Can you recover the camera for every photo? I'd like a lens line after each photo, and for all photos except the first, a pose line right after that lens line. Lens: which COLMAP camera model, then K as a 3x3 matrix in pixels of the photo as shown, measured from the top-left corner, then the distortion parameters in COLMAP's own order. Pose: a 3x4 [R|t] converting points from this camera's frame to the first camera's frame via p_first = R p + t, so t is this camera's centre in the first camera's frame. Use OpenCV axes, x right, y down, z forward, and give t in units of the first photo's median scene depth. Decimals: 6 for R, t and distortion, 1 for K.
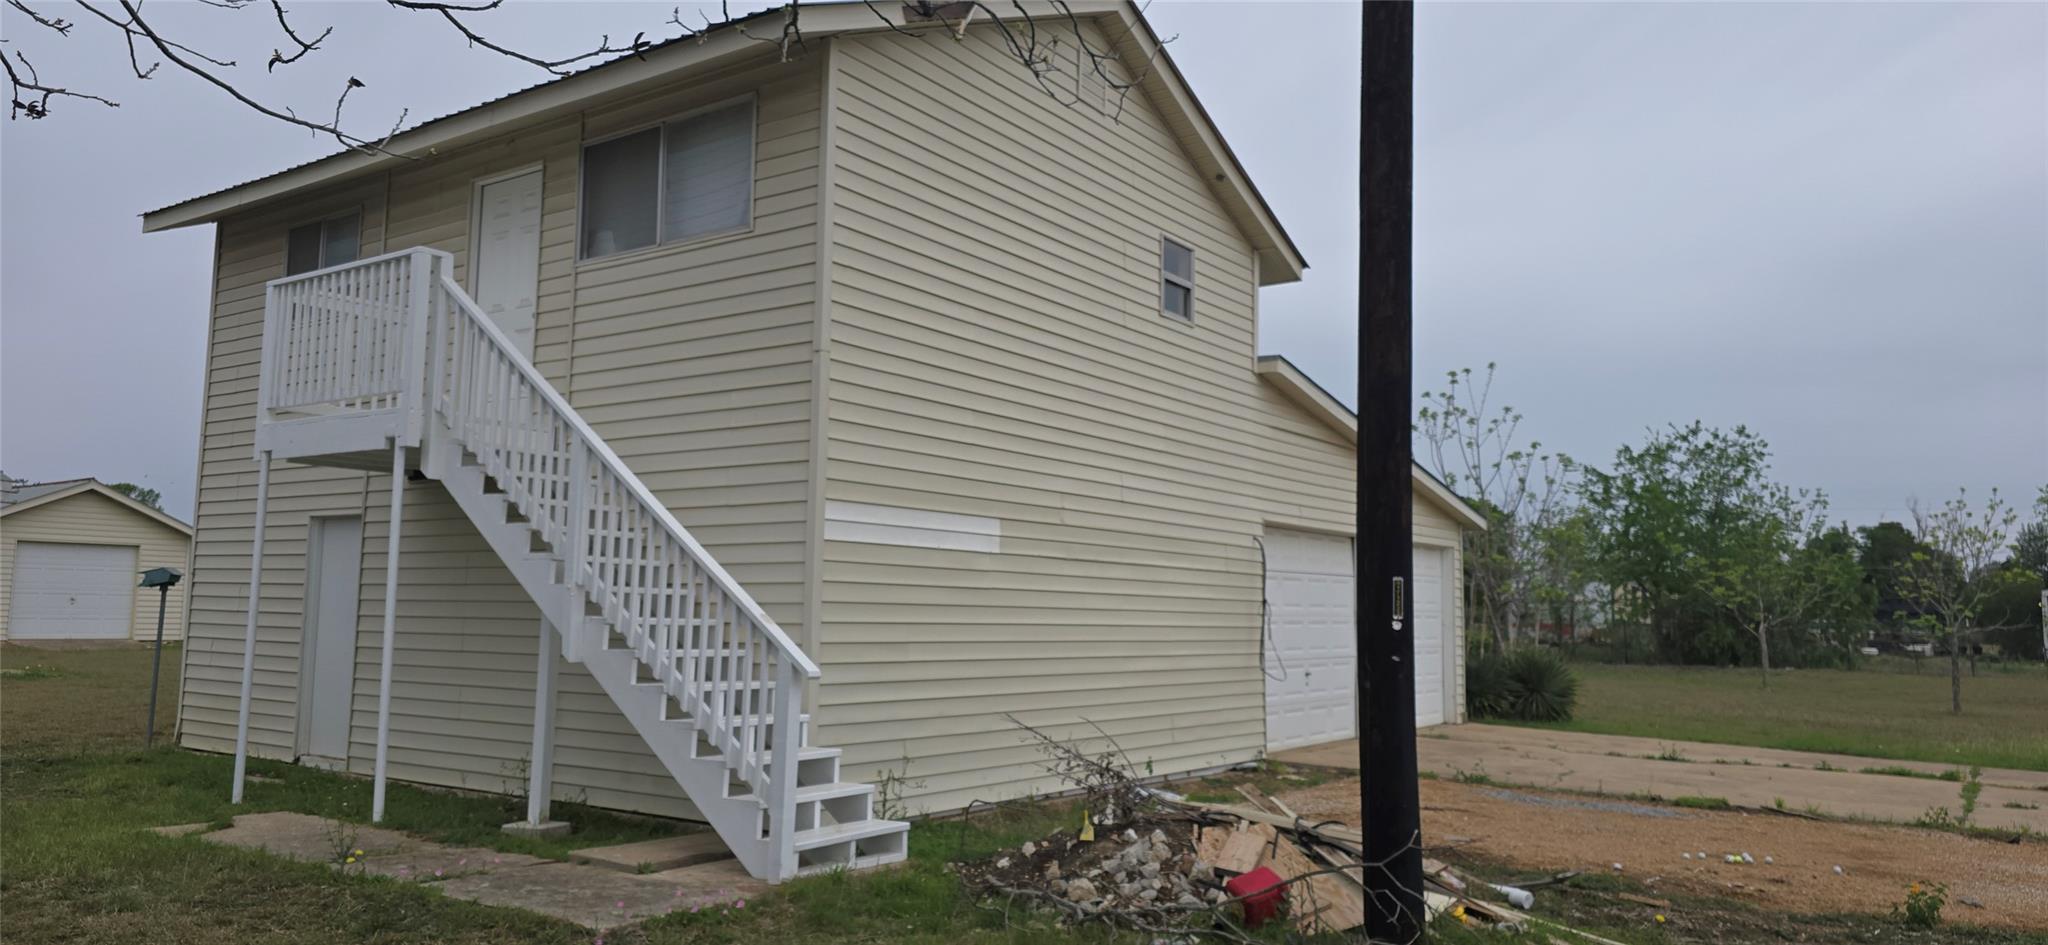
lens RADIAL K [[1376.9, 0, 1025.0], [0, 1376.9, 473.9], [0, 0, 1]] dist [0.041100, -0.003010]
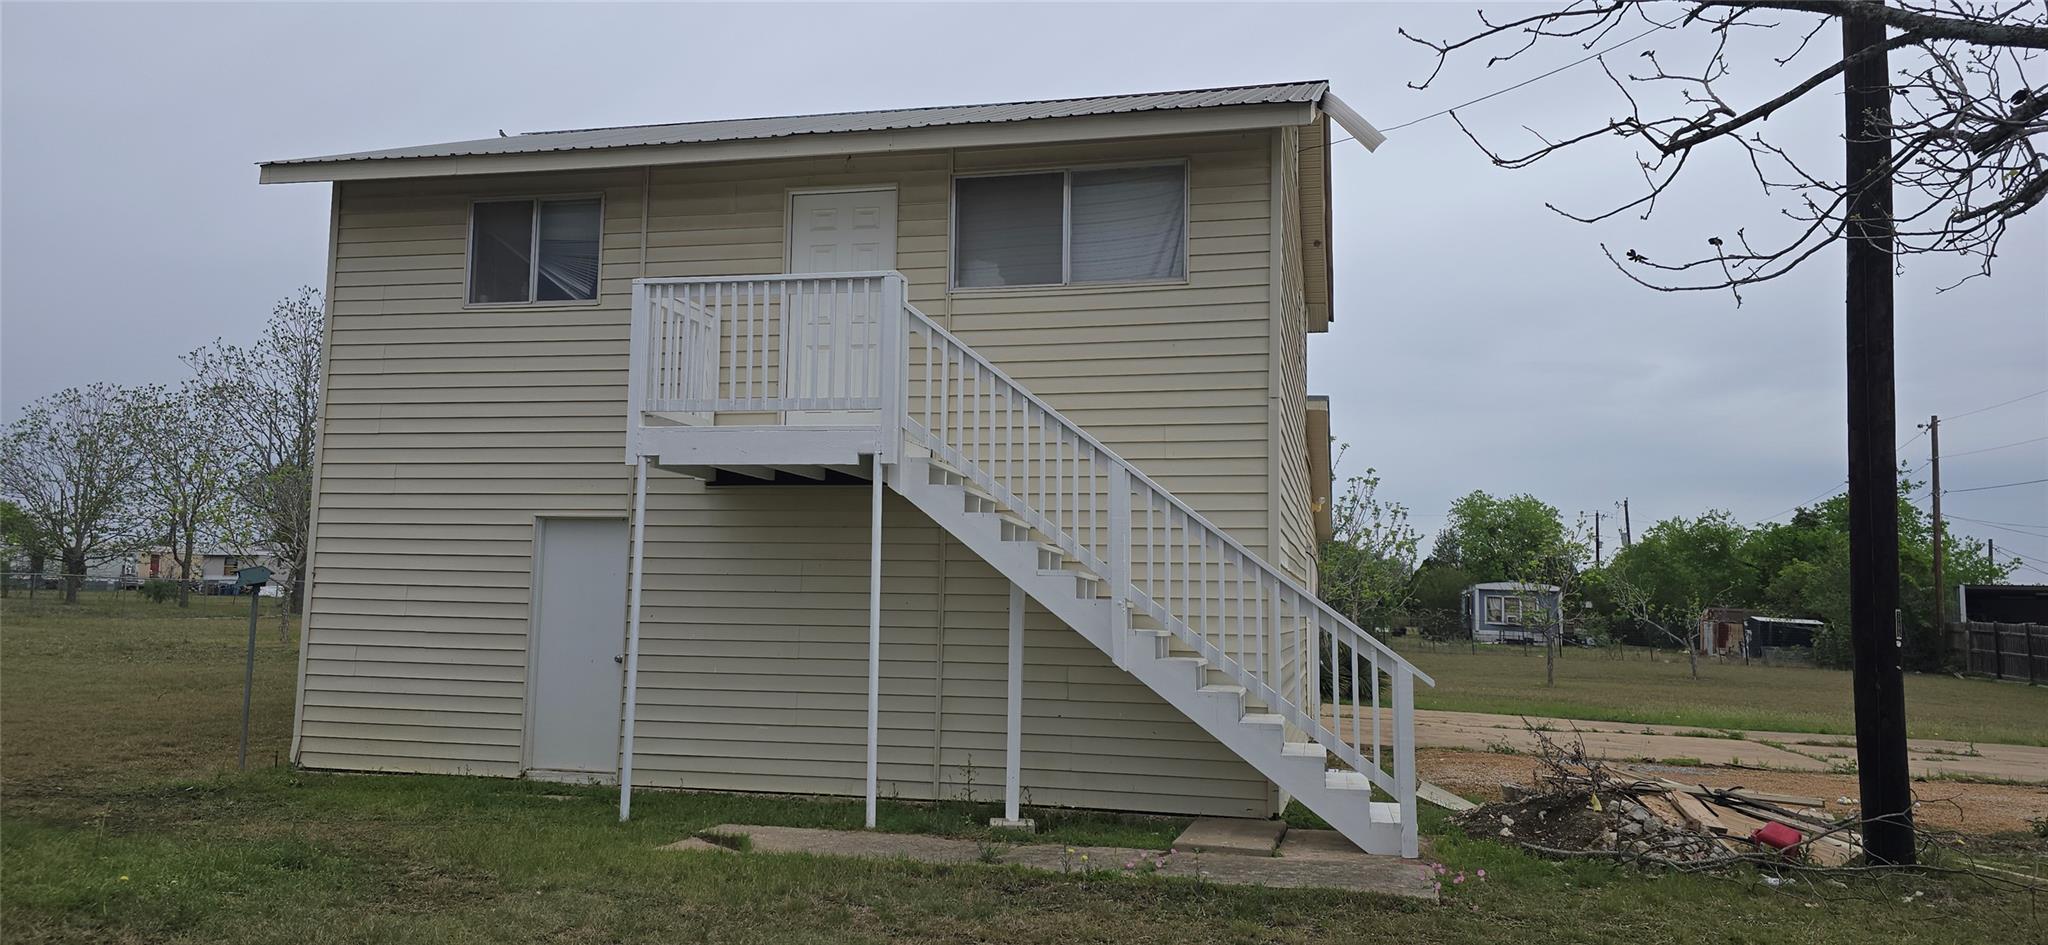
lens RADIAL K [[1376.9, 0, 1026.0], [0, 1376.9, 470.7], [0, 0, 1]] dist [0.041100, -0.003010]
pose [[0.928653, 0.038840, 0.368910, -0.650319], [-0.042247, 0.999107, 0.001159, -0.018472], [-0.368536, -0.016661, 0.929464, 0.006194]]
